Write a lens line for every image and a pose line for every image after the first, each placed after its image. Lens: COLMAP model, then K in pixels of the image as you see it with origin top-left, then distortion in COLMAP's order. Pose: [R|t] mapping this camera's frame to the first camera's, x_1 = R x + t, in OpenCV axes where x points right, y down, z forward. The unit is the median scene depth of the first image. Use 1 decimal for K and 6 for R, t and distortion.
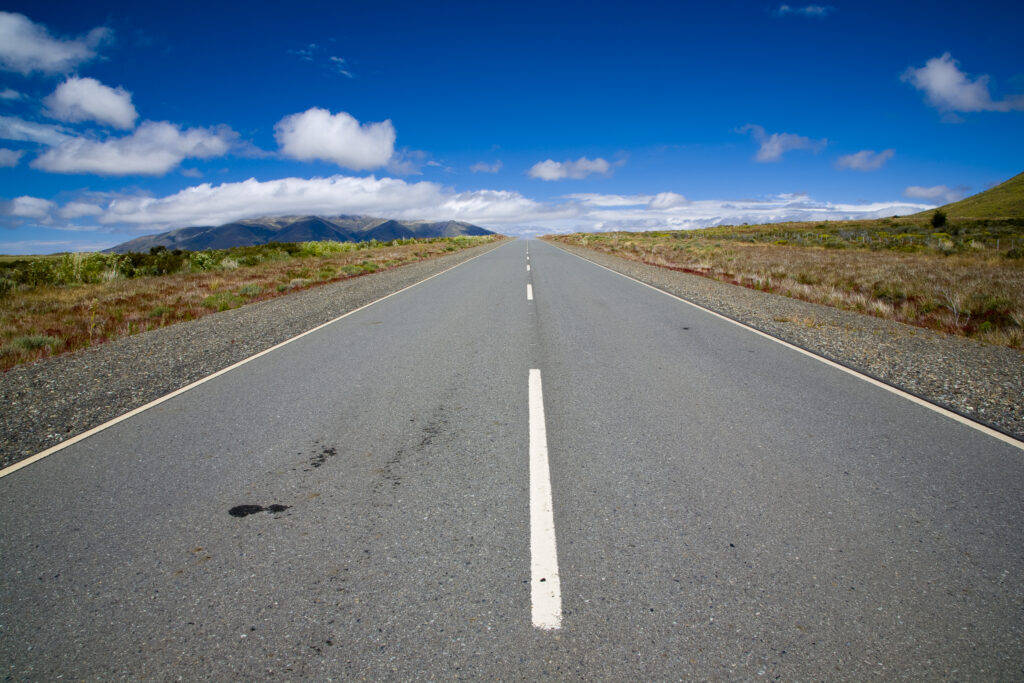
lens RADIAL K [[692.7, 0, 508.3], [0, 692.7, 339.7], [0, 0, 1]] dist [-0.120194, 0.059604]
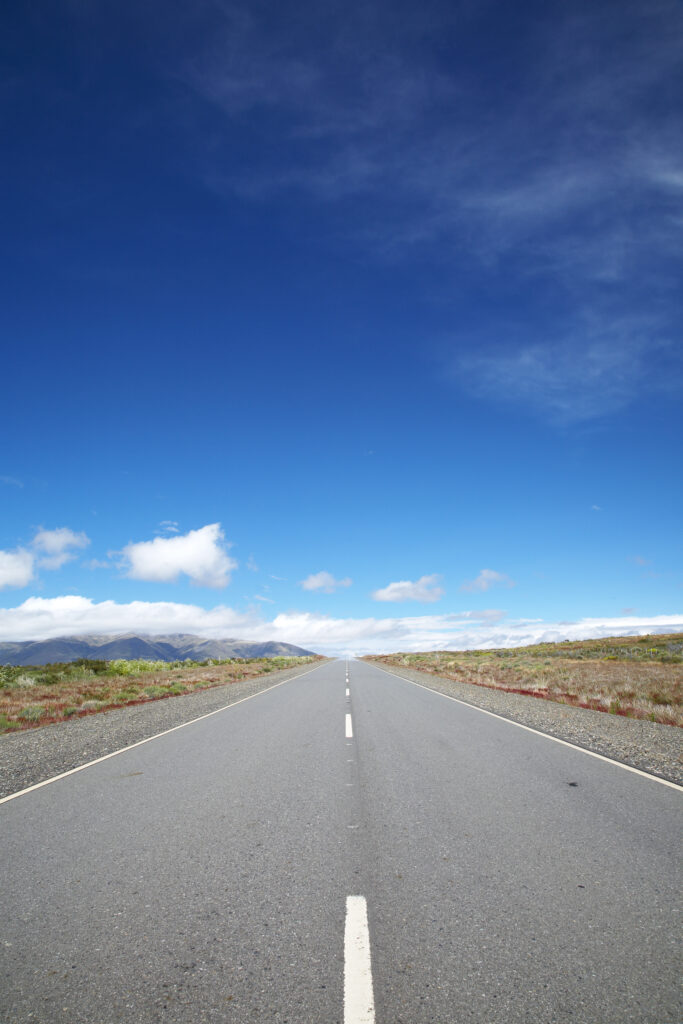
lens RADIAL K [[692.7, 0, 344.8], [0, 692.7, 513.5], [0, 0, 1]] dist [-0.120194, 0.059604]
pose [[0.999714, 0.003578, 0.023653, 0.006105], [0.004831, 0.938184, -0.346104, -0.022596], [-0.023429, 0.346119, 0.937898, 0.157153]]
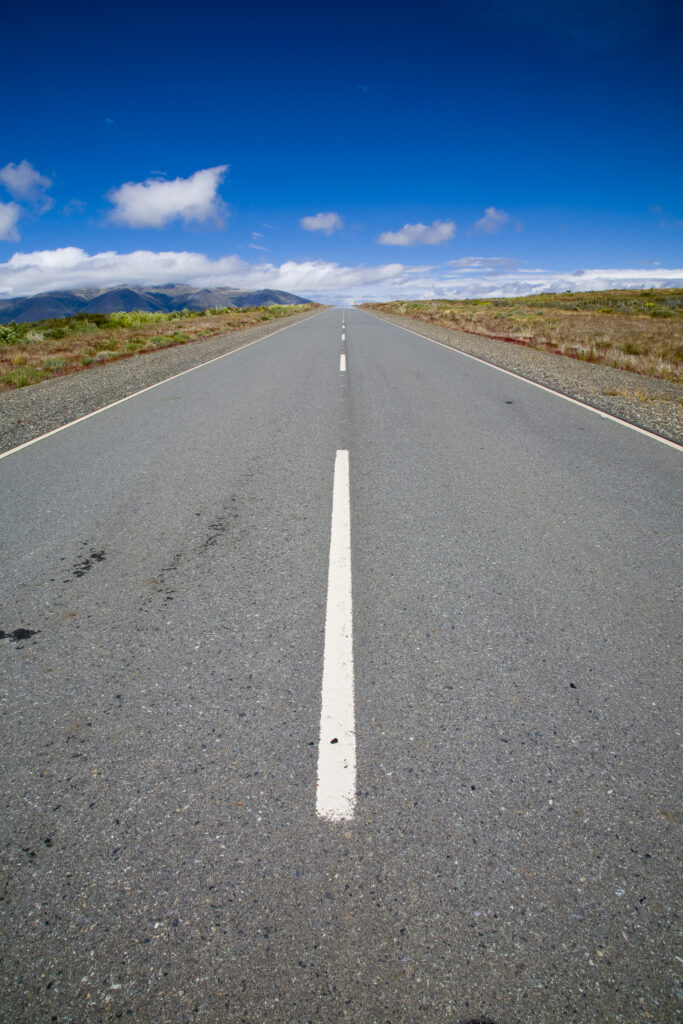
lens RADIAL K [[692.7, 0, 335.5], [0, 692.7, 513.1], [0, 0, 1]] dist [-0.120194, 0.059604]
pose [[0.999883, -0.008780, 0.012526, 0.006622], [0.006856, 0.989245, 0.146110, -0.003155], [-0.013674, -0.146007, 0.989189, 0.039090]]
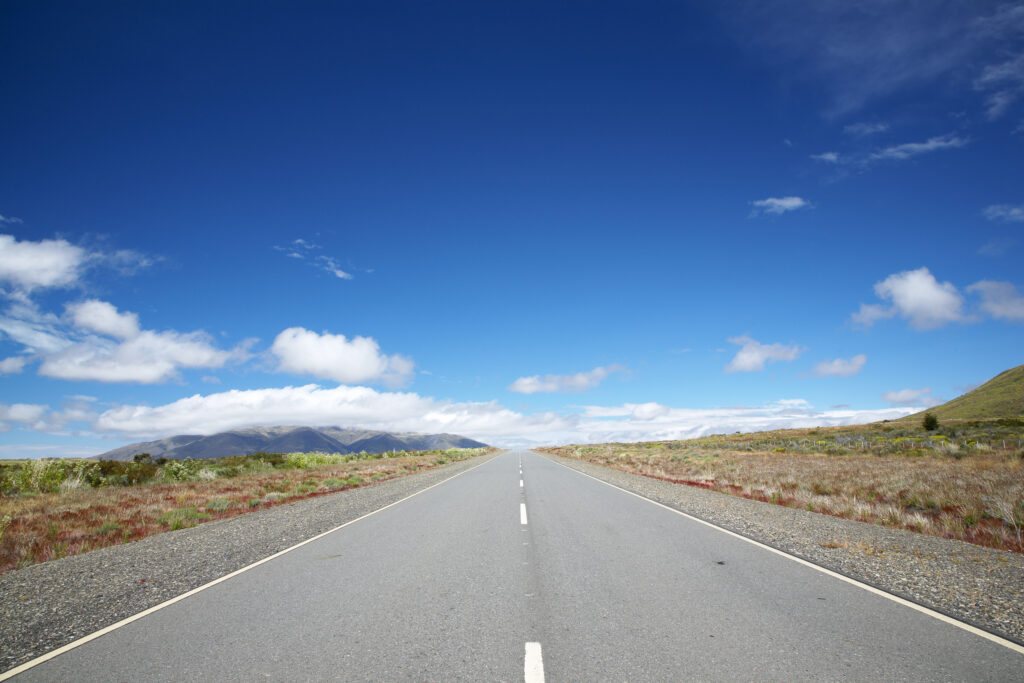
lens RADIAL K [[692.7, 0, 517.5], [0, 692.7, 335.0], [0, 0, 1]] dist [-0.120194, 0.059604]
pose [[0.999713, 0.000009, 0.023955, 0.002544], [0.007336, 0.951834, -0.306525, -0.016730], [-0.022804, 0.306613, 0.951561, 0.102794]]
